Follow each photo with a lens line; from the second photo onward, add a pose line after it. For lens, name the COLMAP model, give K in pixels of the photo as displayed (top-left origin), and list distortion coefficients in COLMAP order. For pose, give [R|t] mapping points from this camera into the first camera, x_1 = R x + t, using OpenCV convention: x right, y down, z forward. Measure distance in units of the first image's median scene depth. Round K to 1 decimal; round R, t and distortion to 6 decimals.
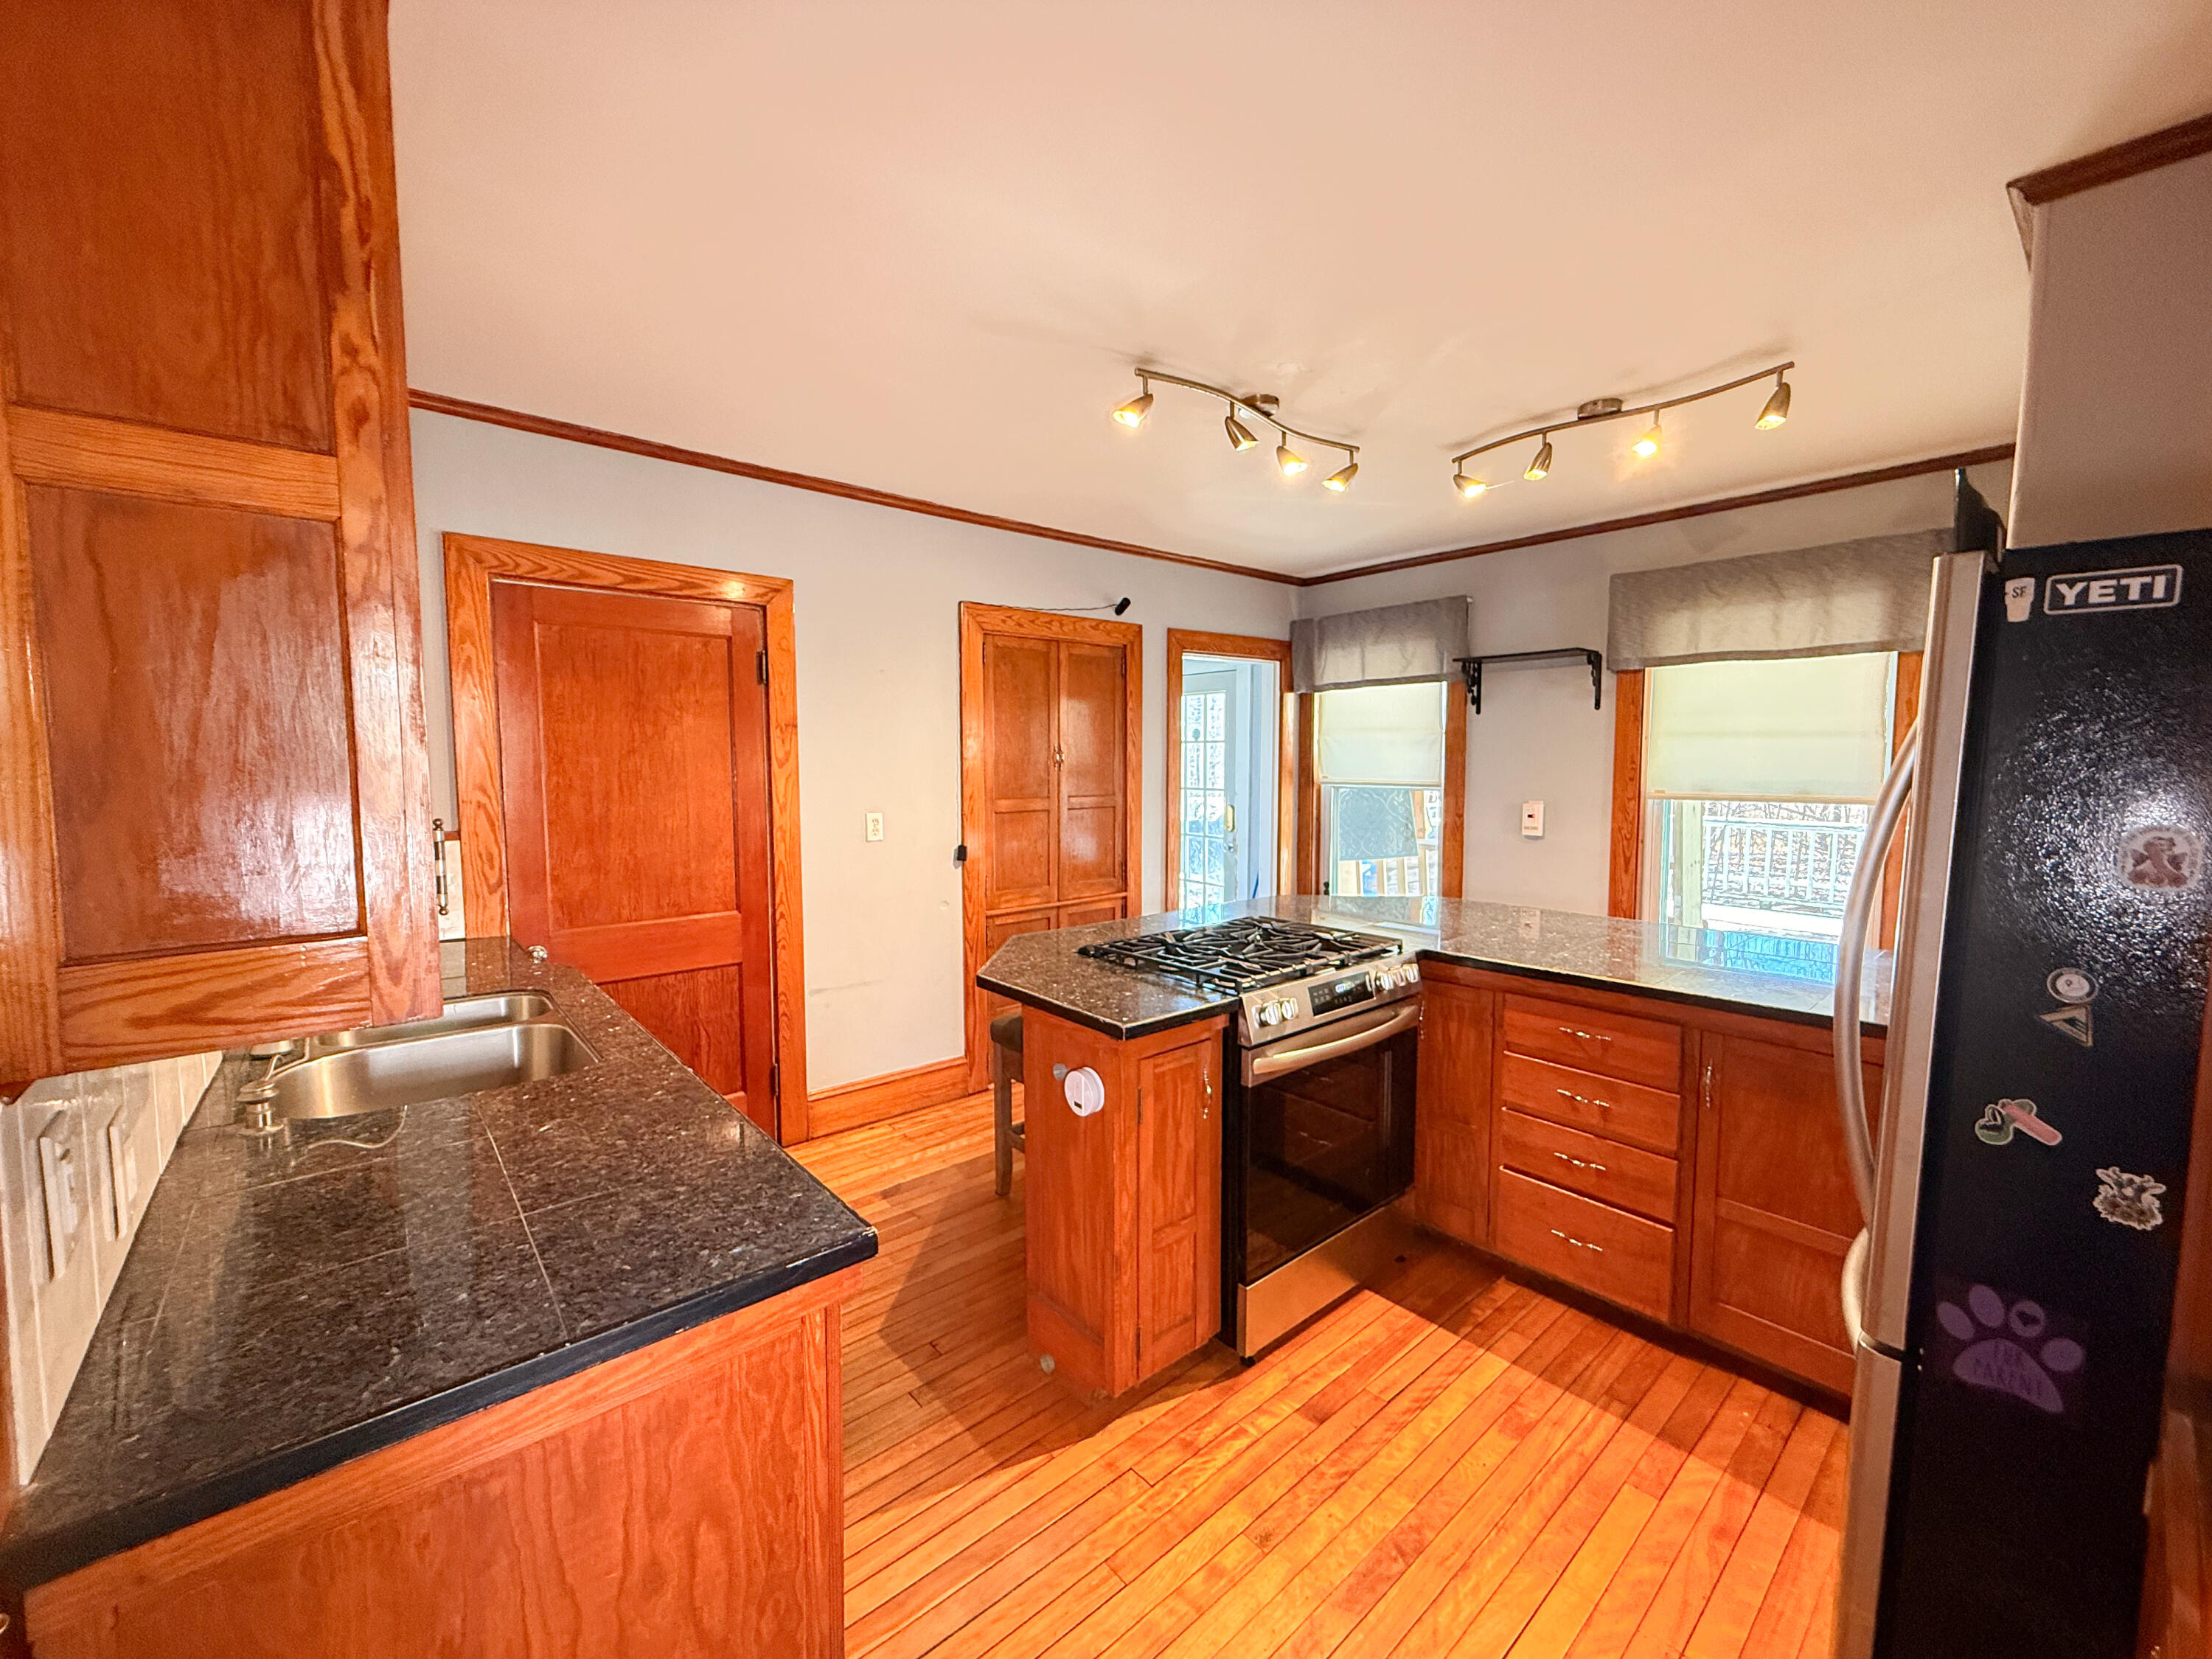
lens RADIAL K [[886.4, 0, 1117.9], [0, 886.4, 830.1], [0, 0, 1]] dist [0.002649, 0.000354]
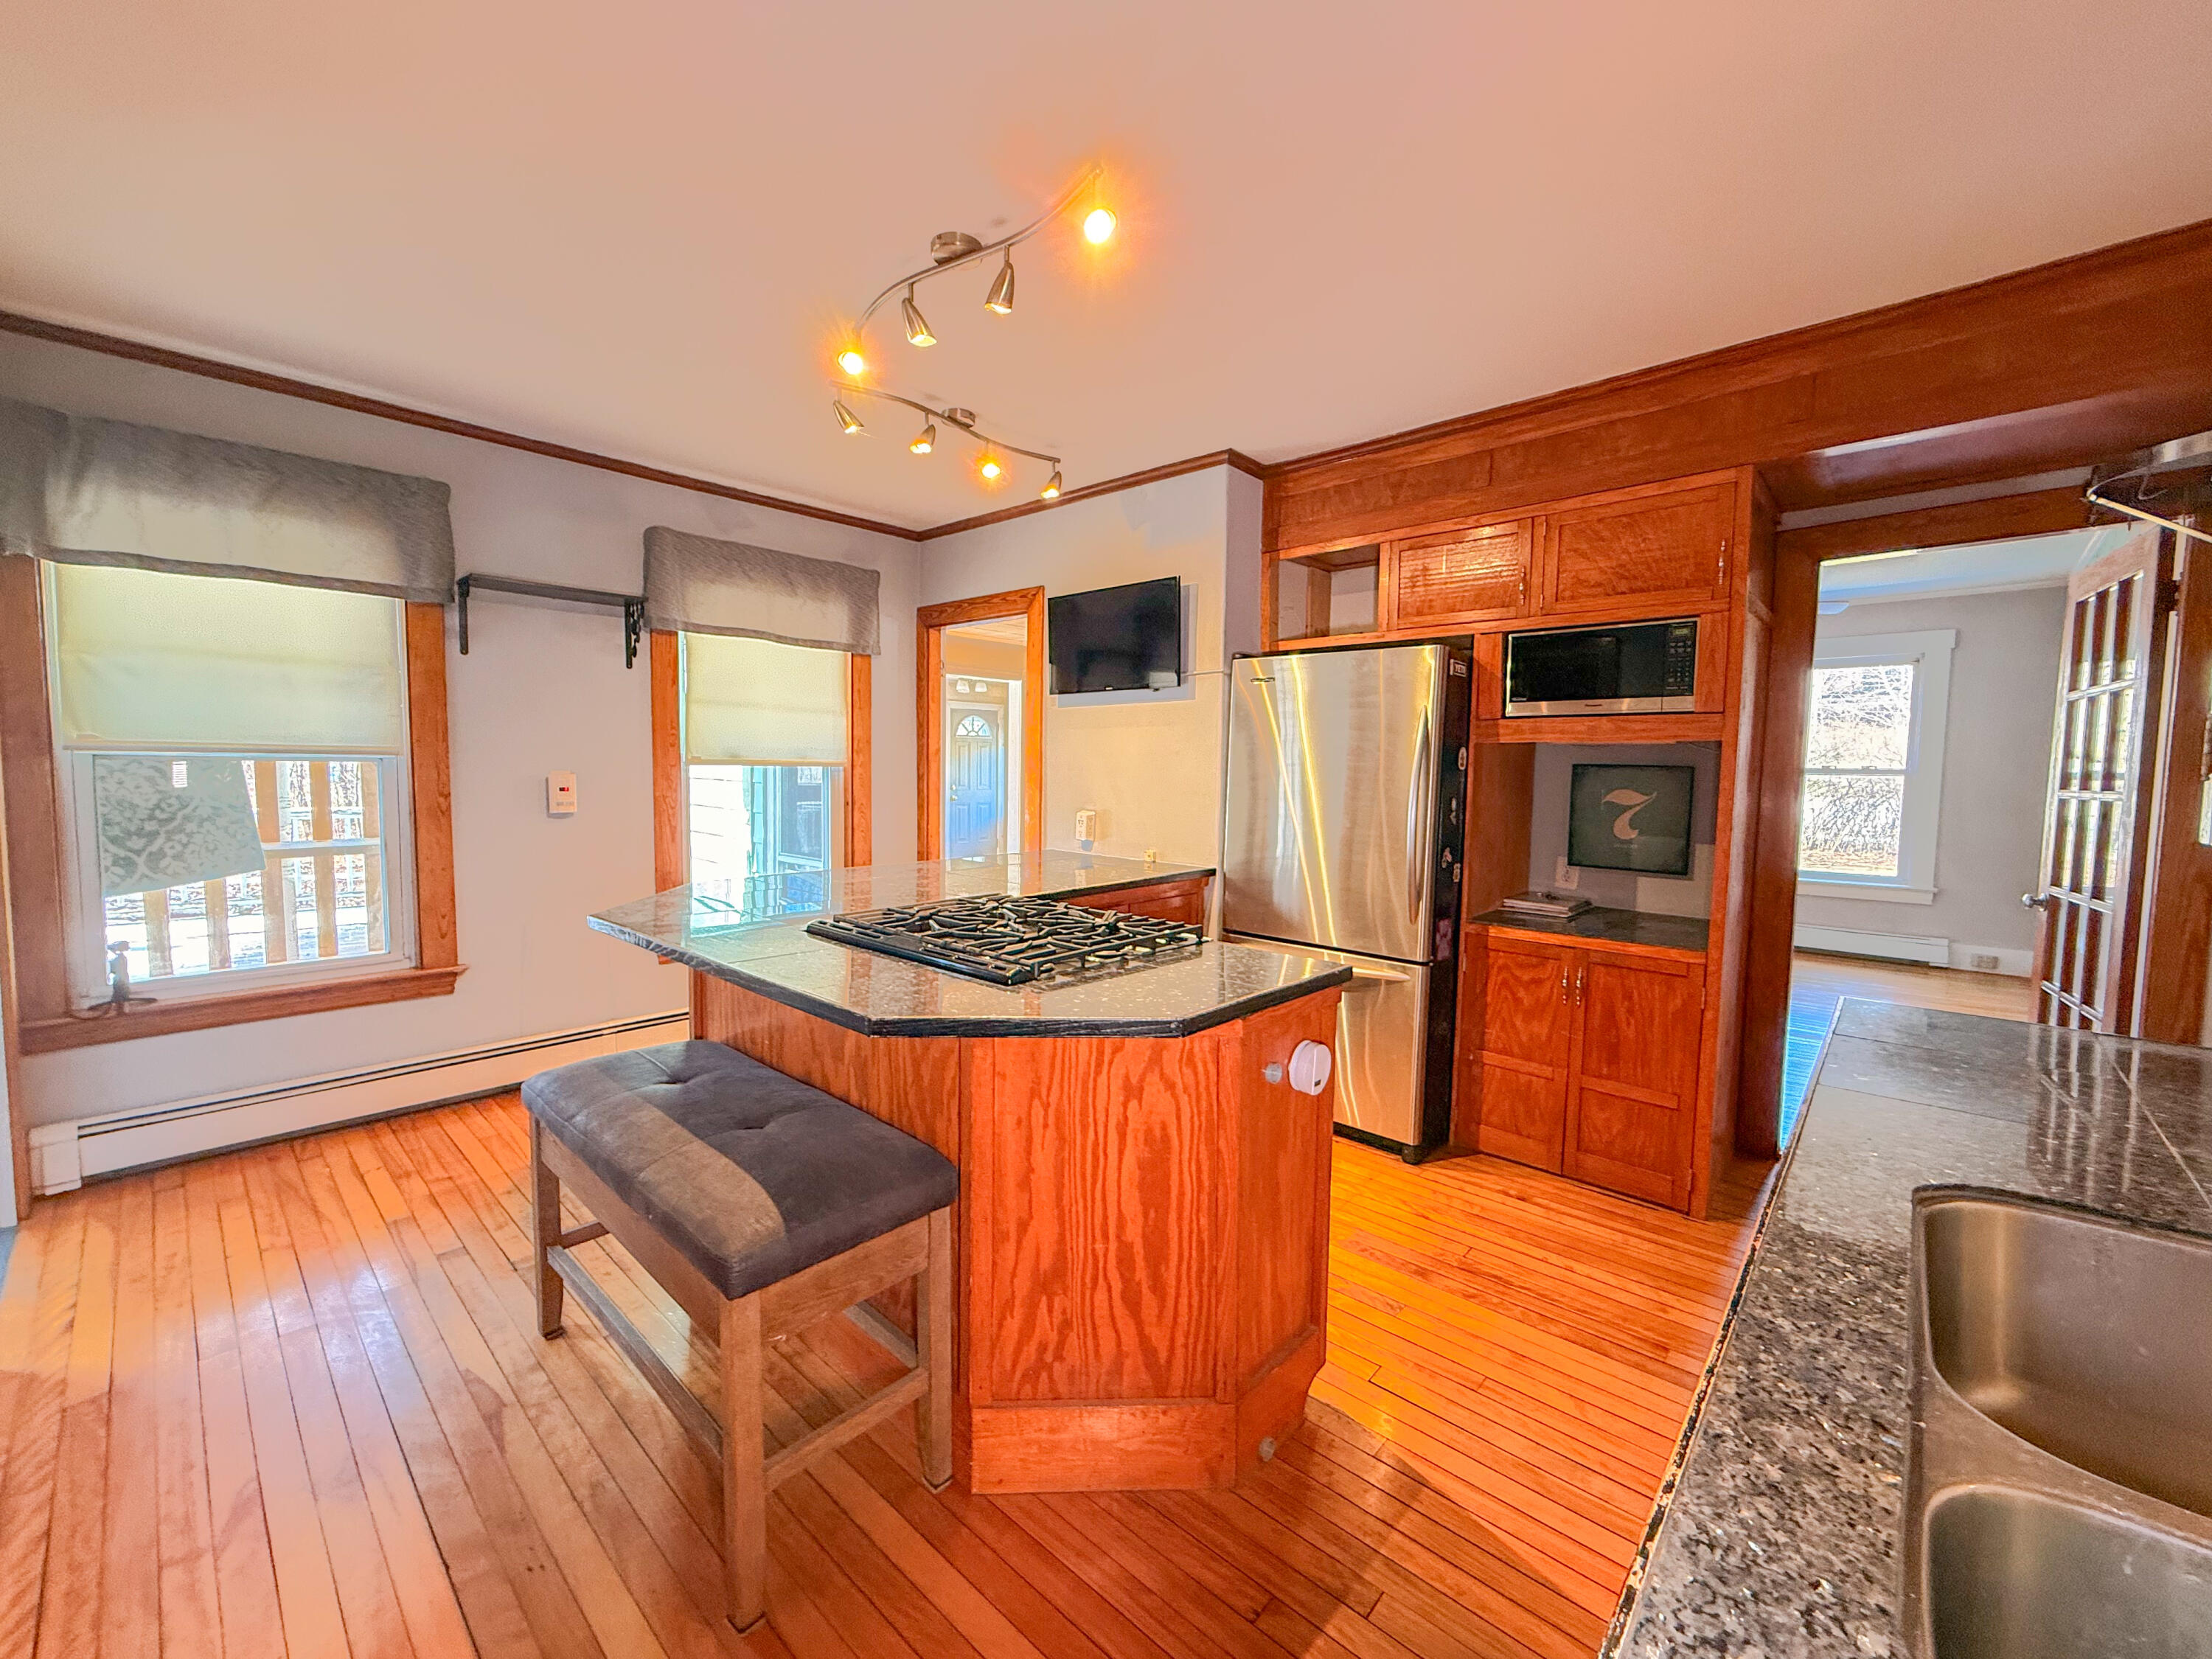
lens RADIAL K [[886.4, 0, 1104.4], [0, 886.4, 821.6], [0, 0, 1]] dist [0.002649, 0.000354]
pose [[-0.111828, -0.062287, 0.991774, -0.427808], [0.066234, 0.995347, 0.069979, -0.010901], [-0.991518, 0.073514, -0.107182, 0.629937]]
